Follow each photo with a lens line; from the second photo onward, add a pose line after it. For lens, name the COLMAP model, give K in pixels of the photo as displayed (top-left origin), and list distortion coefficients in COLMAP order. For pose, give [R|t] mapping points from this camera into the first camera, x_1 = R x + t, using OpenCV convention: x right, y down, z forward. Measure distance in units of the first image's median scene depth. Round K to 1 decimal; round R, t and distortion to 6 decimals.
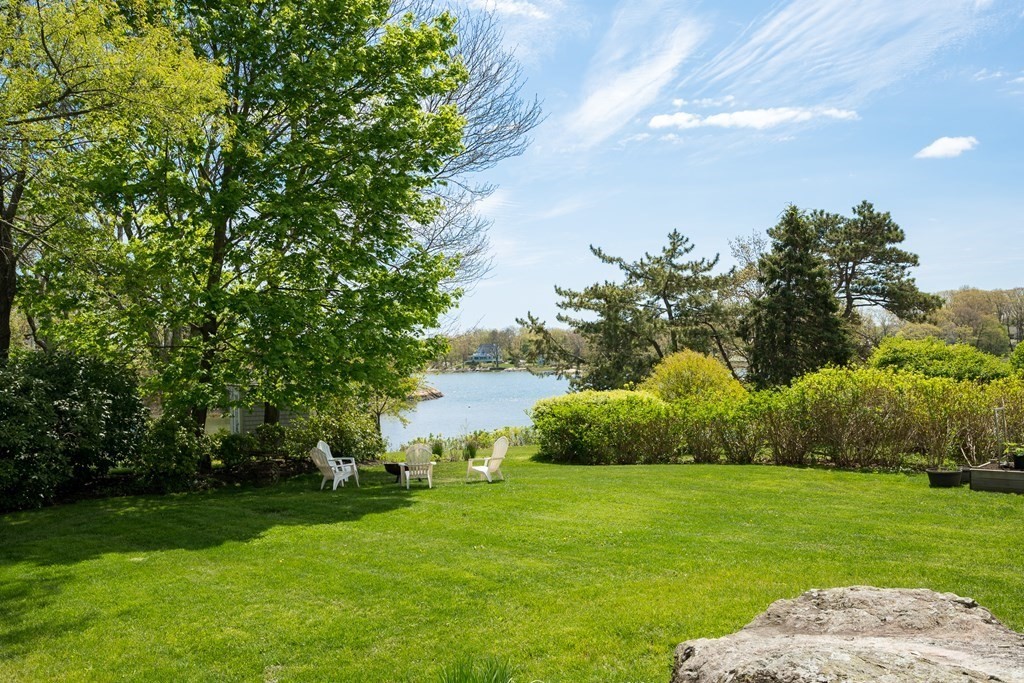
lens RADIAL K [[877.0, 0, 516.0], [0, 877.0, 342.9], [0, 0, 1]] dist [-0.012712, 0.019489]
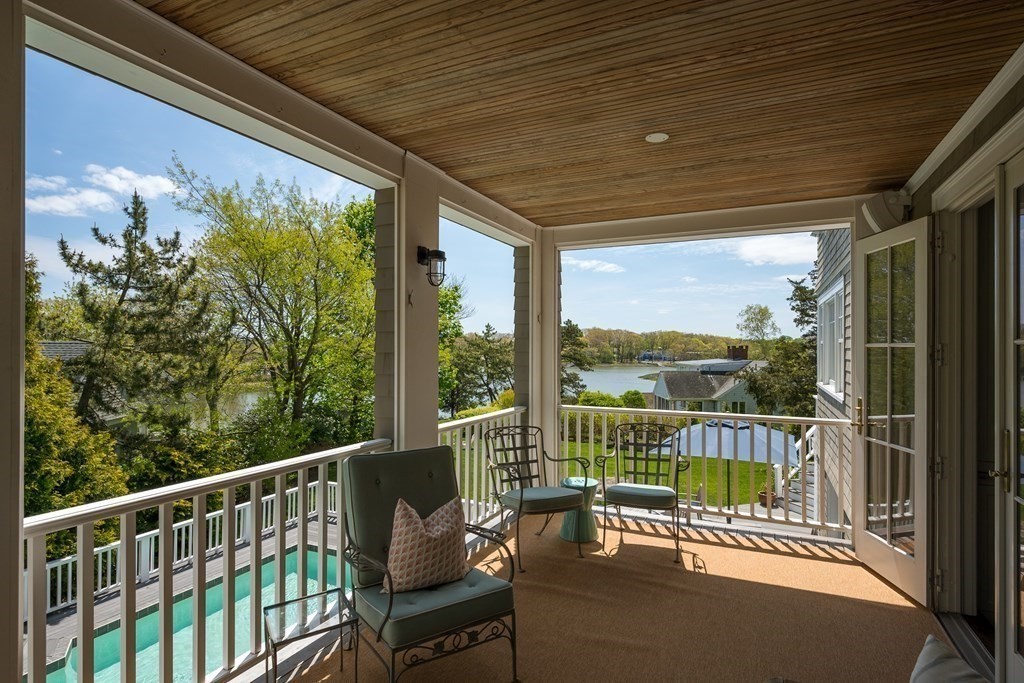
lens RADIAL K [[544.1, 0, 509.6], [0, 544.1, 341.0], [0, 0, 1]] dist [-0.003715, 0.000431]
pose [[0.945214, 0.032529, 0.324826, -0.217636], [-0.035405, 0.999369, 0.002946, -0.090934], [-0.324525, -0.014285, 0.945769, -0.331989]]
